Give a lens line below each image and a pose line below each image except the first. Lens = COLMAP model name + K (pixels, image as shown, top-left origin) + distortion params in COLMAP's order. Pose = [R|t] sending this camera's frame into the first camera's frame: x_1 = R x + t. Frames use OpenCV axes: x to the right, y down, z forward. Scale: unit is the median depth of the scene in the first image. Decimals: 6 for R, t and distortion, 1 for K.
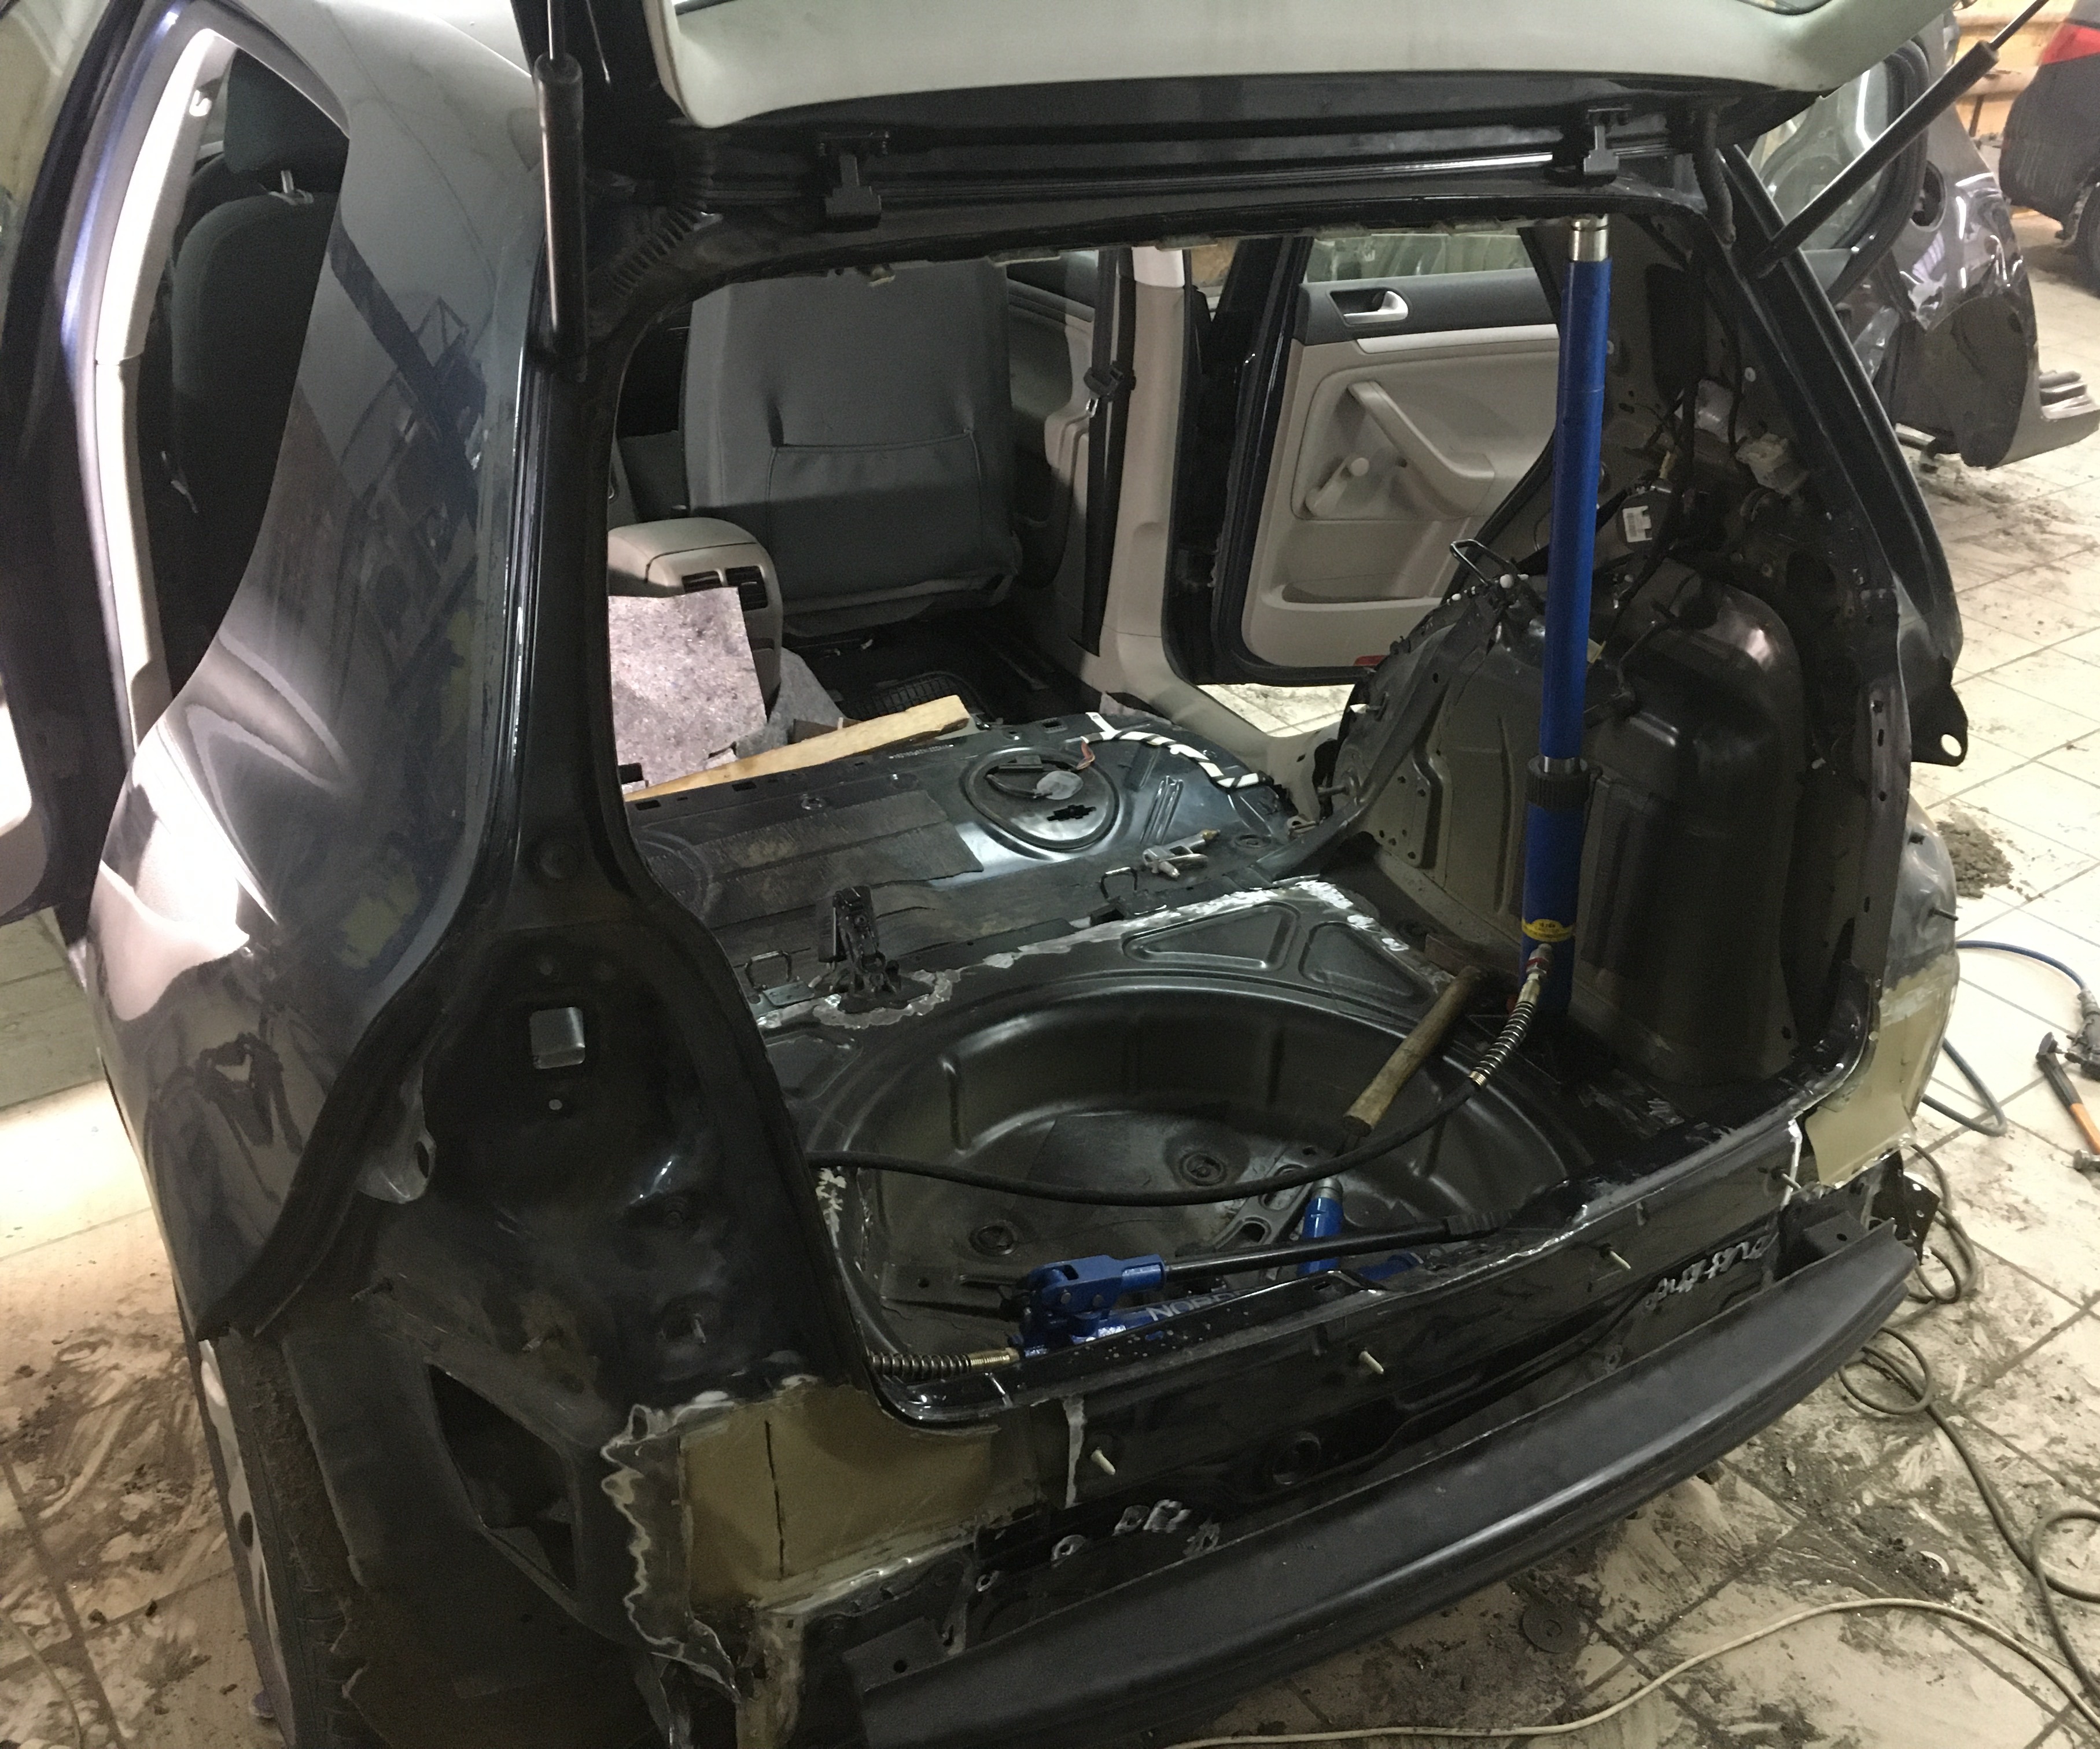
lens RADIAL K [[1964.2, 0, 1164.9], [0, 1964.2, 873.2], [0, 0, 1]] dist [0.077178, -0.095165]
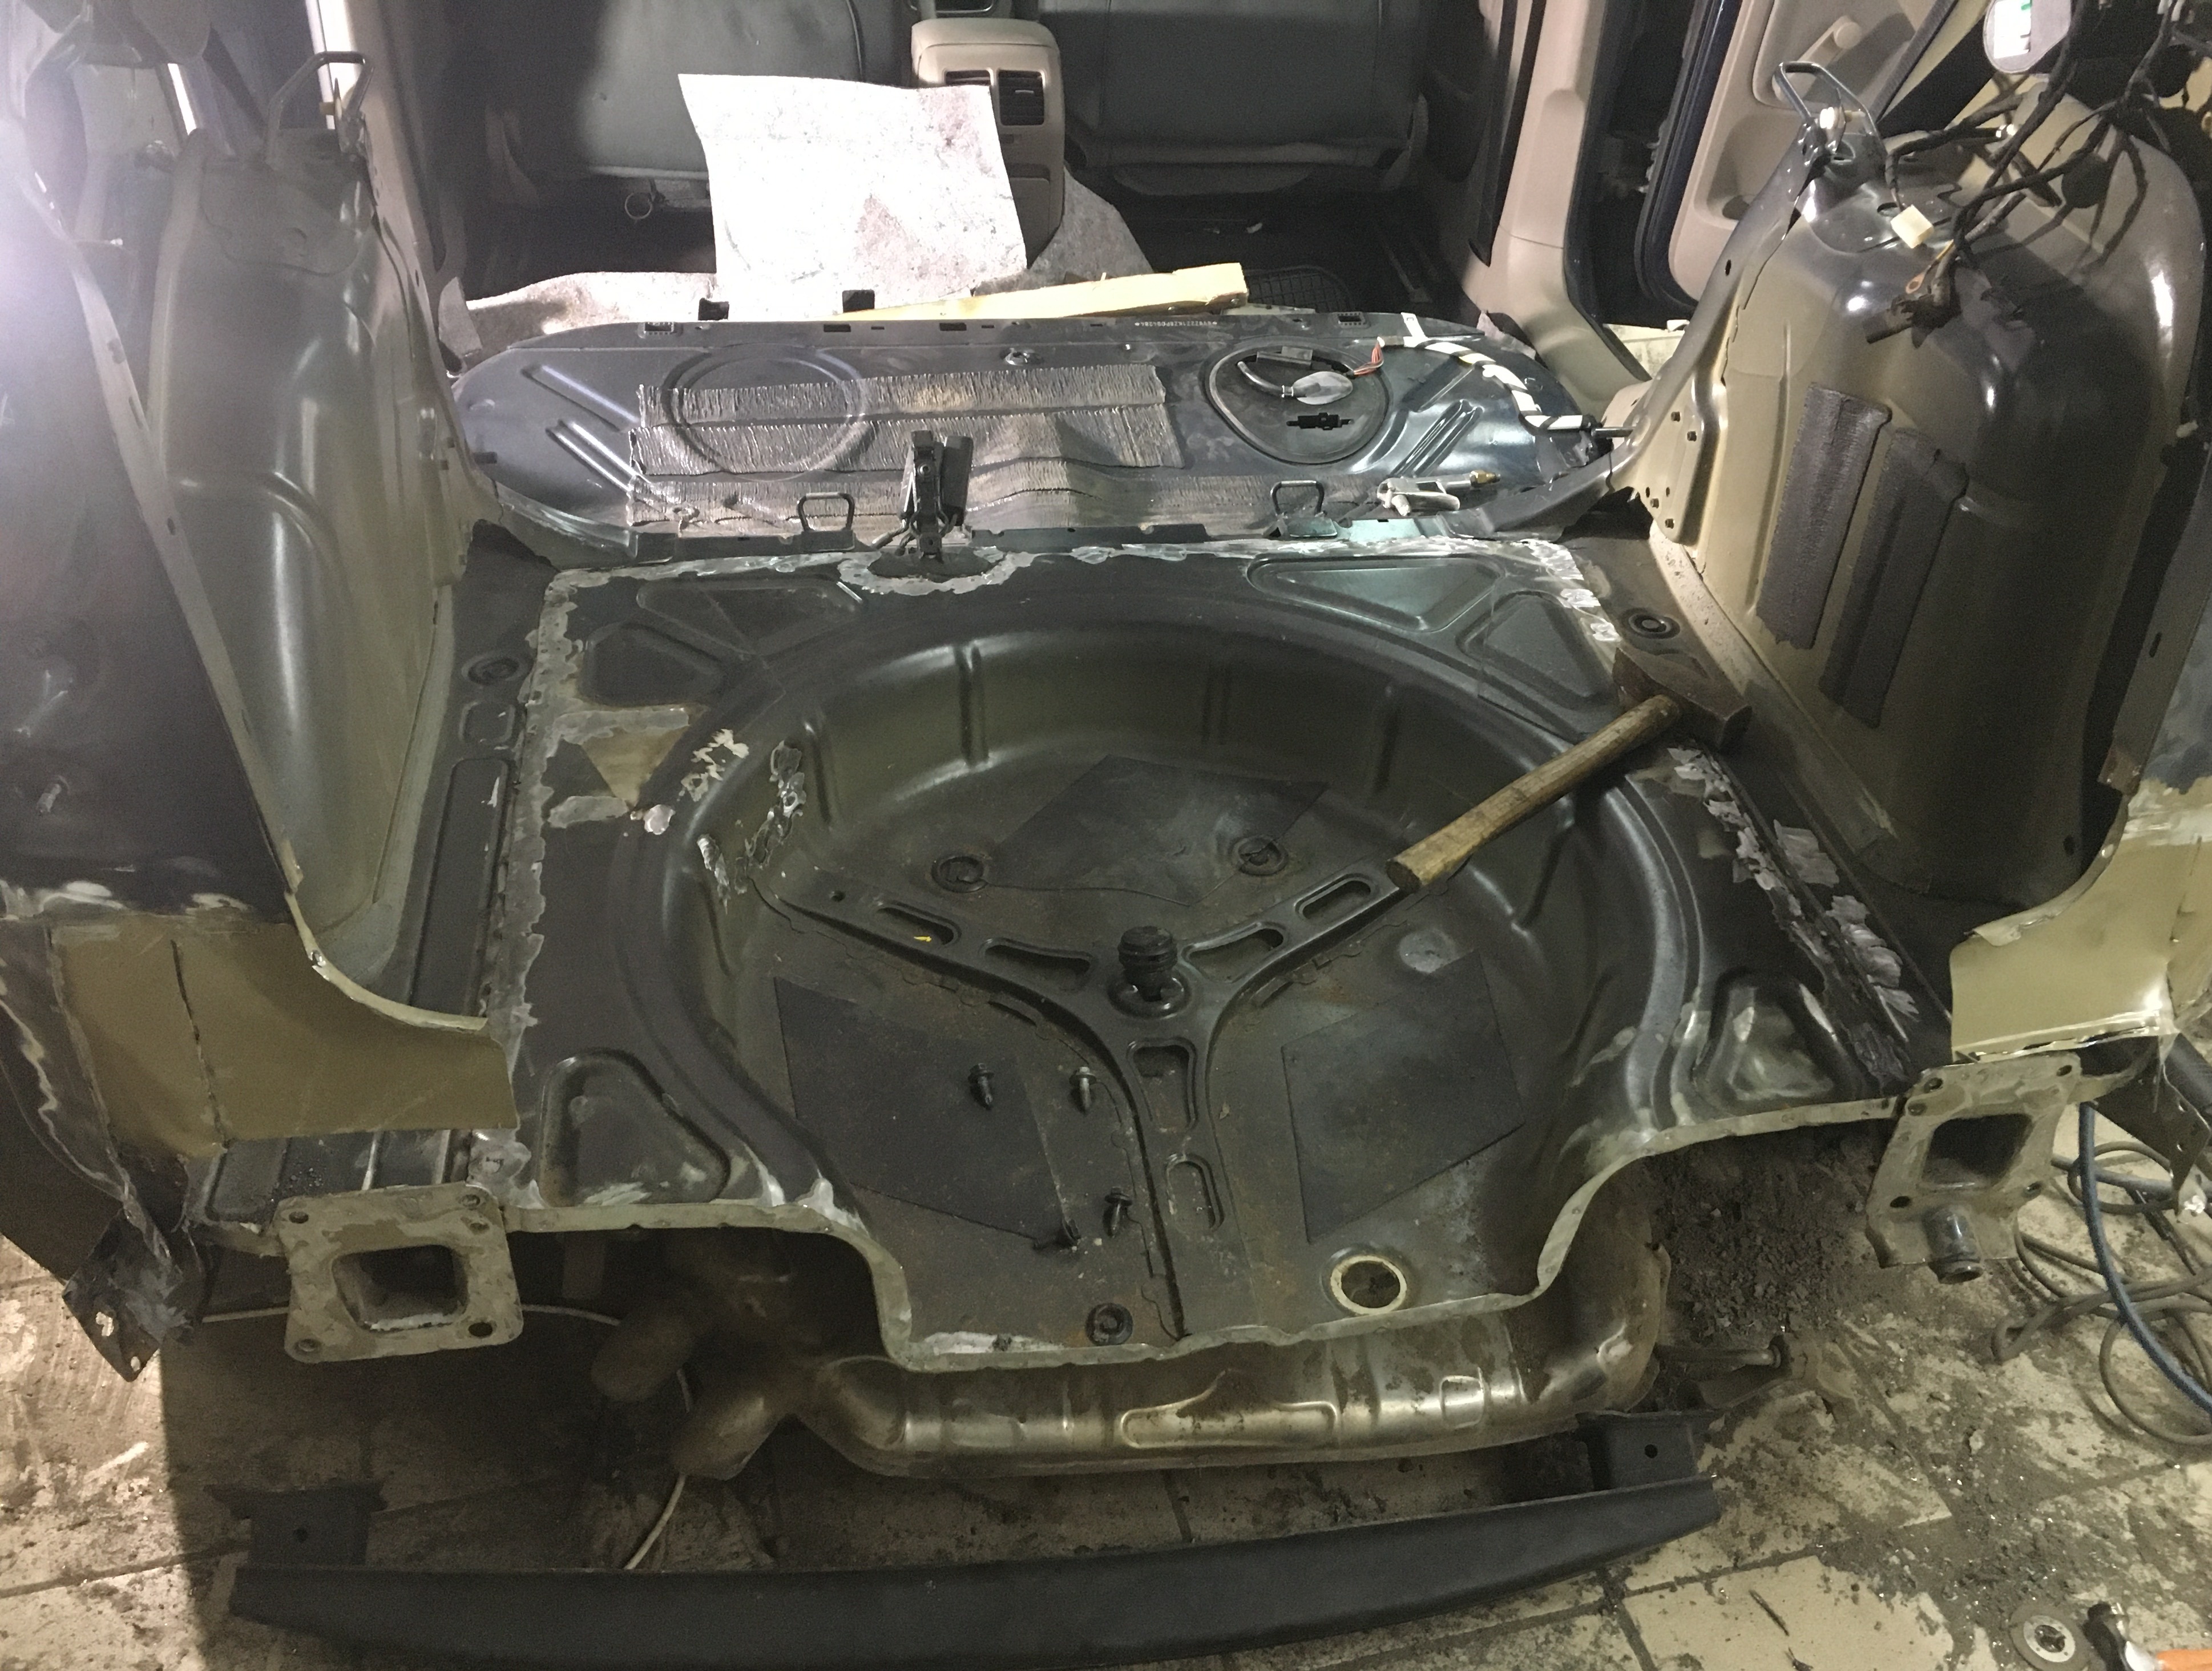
lens RADIAL K [[1939.7, 0, 1138.7], [0, 1939.7, 851.4], [0, 0, 1]] dist [0.092993, -0.117927]
pose [[0.918091, 0.226145, -0.325527, 0.233902], [-0.181628, 0.969997, 0.161610, 0.031326], [0.352307, -0.089248, 0.931619, 0.257720]]
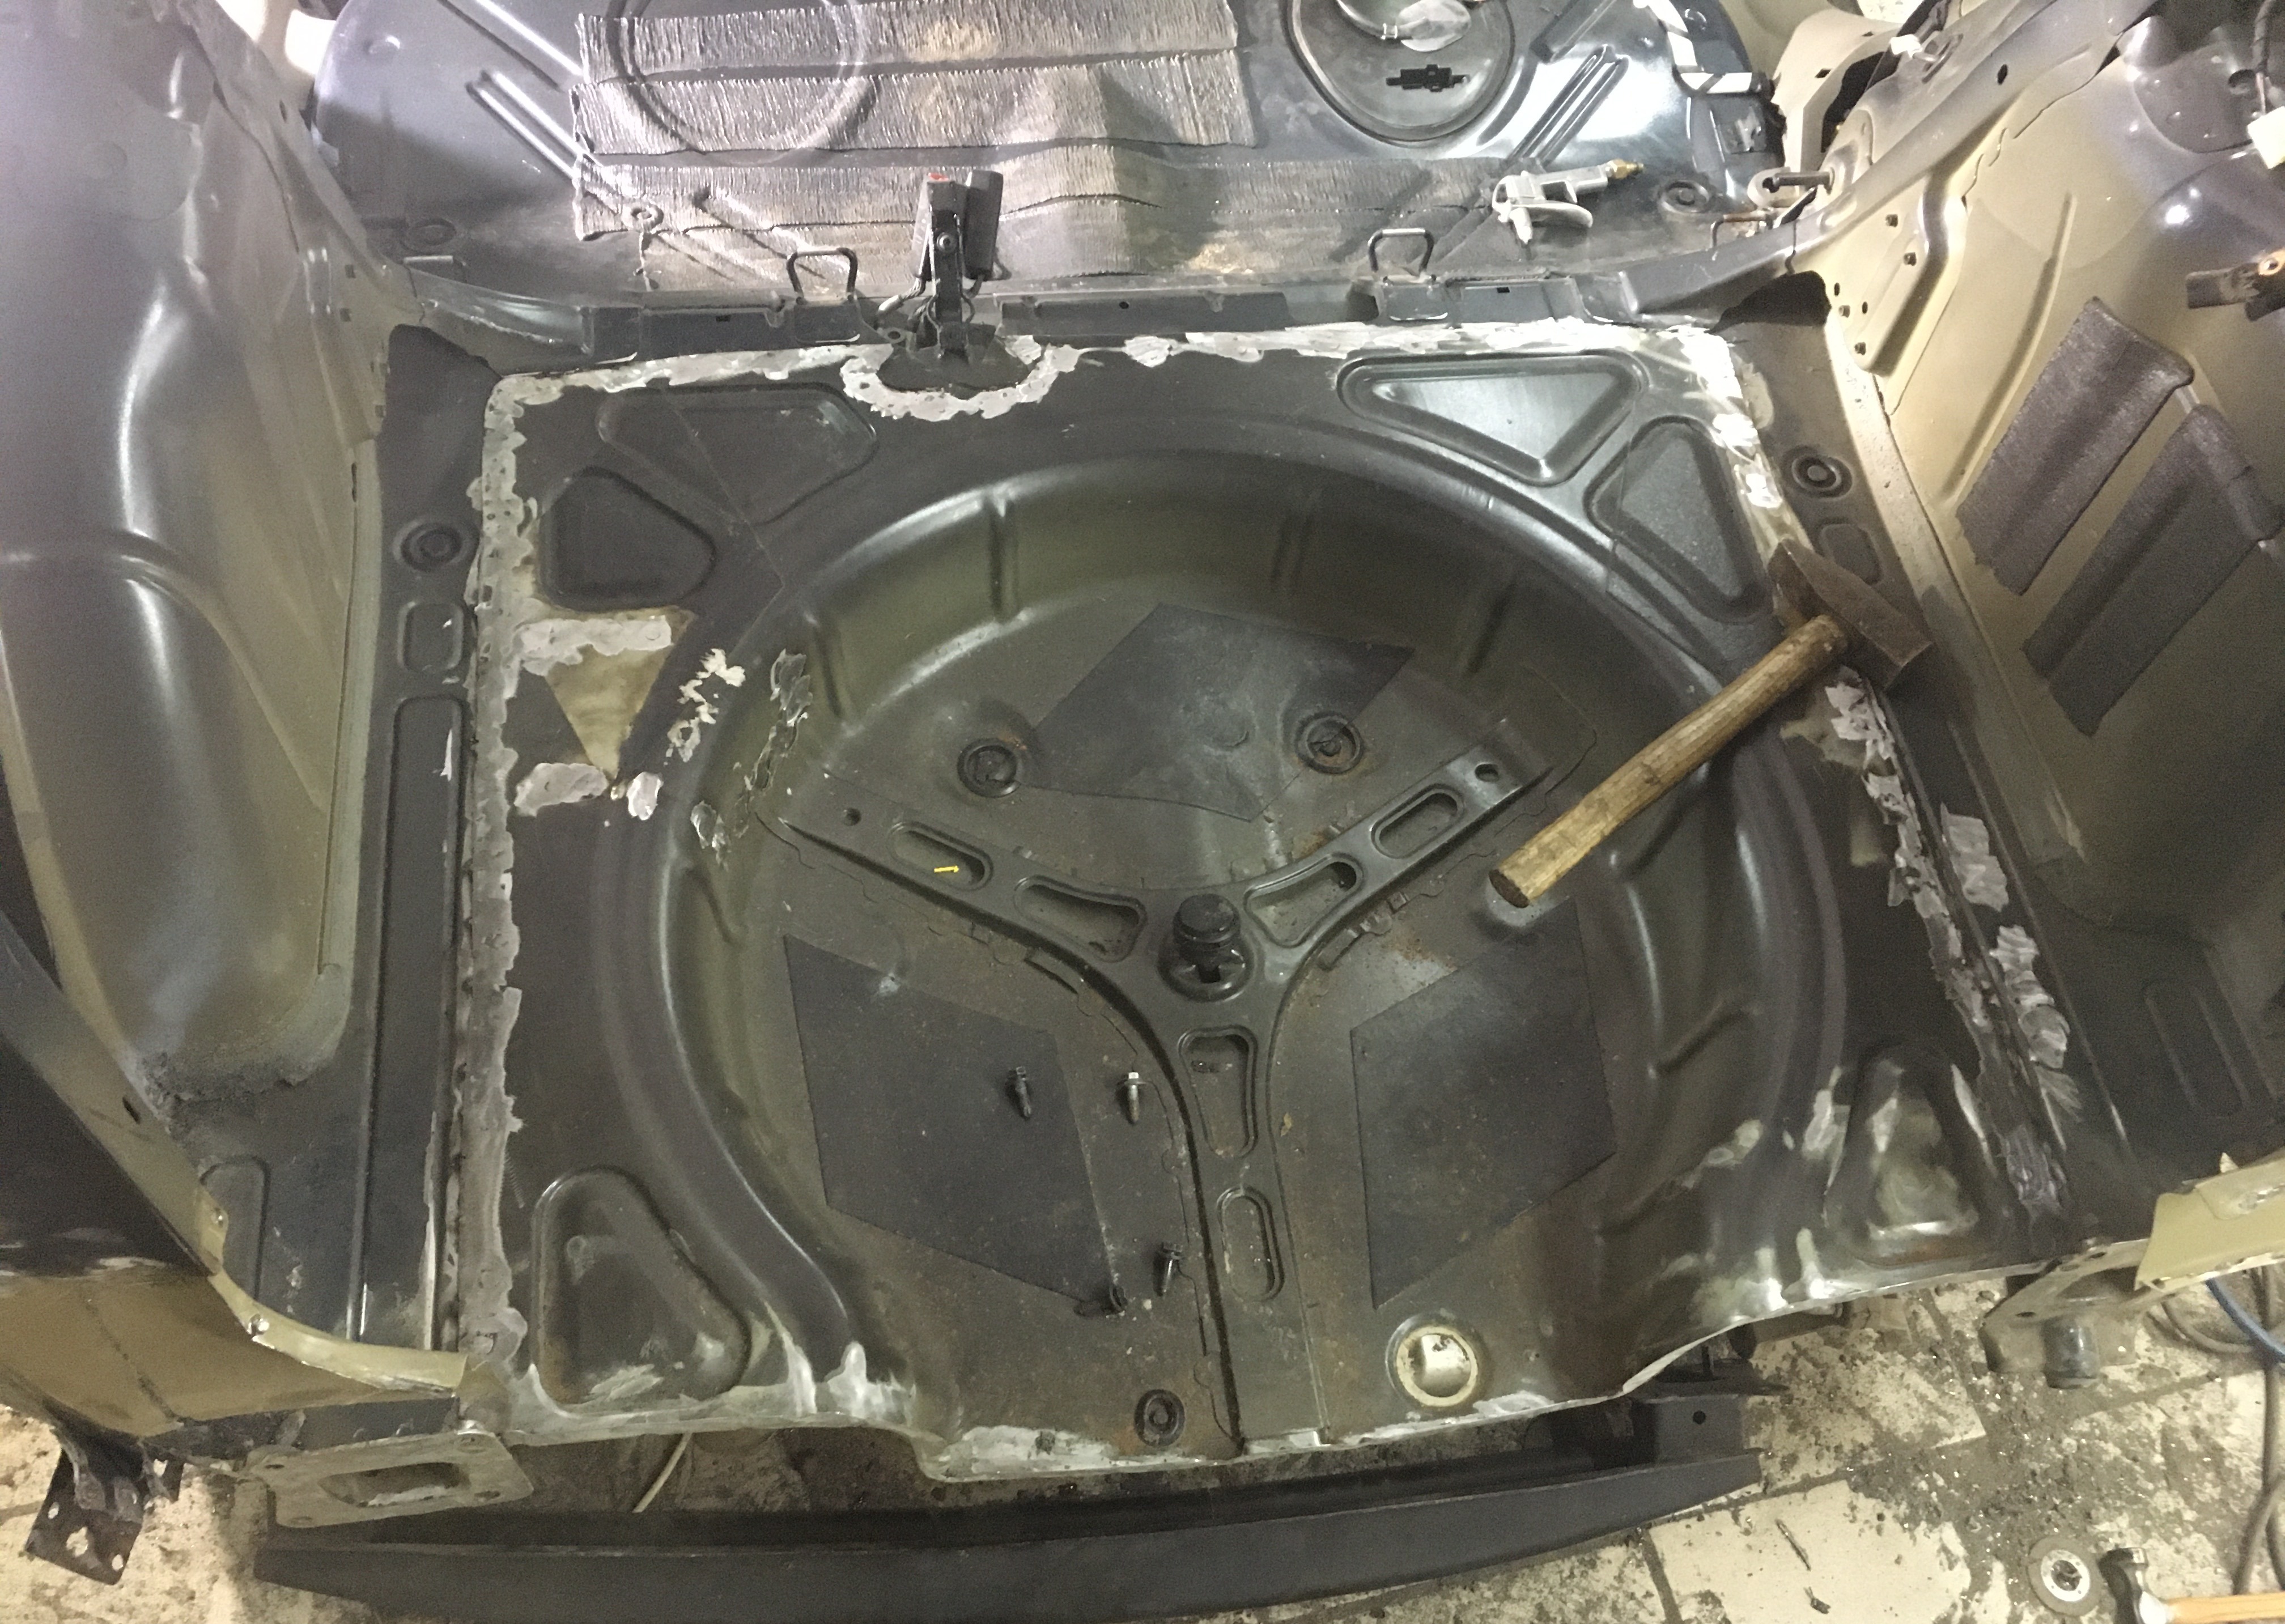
lens RADIAL K [[1931.5, 0, 1134.8], [0, 1931.5, 846.9], [0, 0, 1]] dist [0.094965, -0.125716]
pose [[0.910230, 0.354601, -0.213869, 0.117772], [-0.214208, 0.845185, 0.489671, -0.141211], [0.354397, -0.399901, 0.845271, 0.390801]]
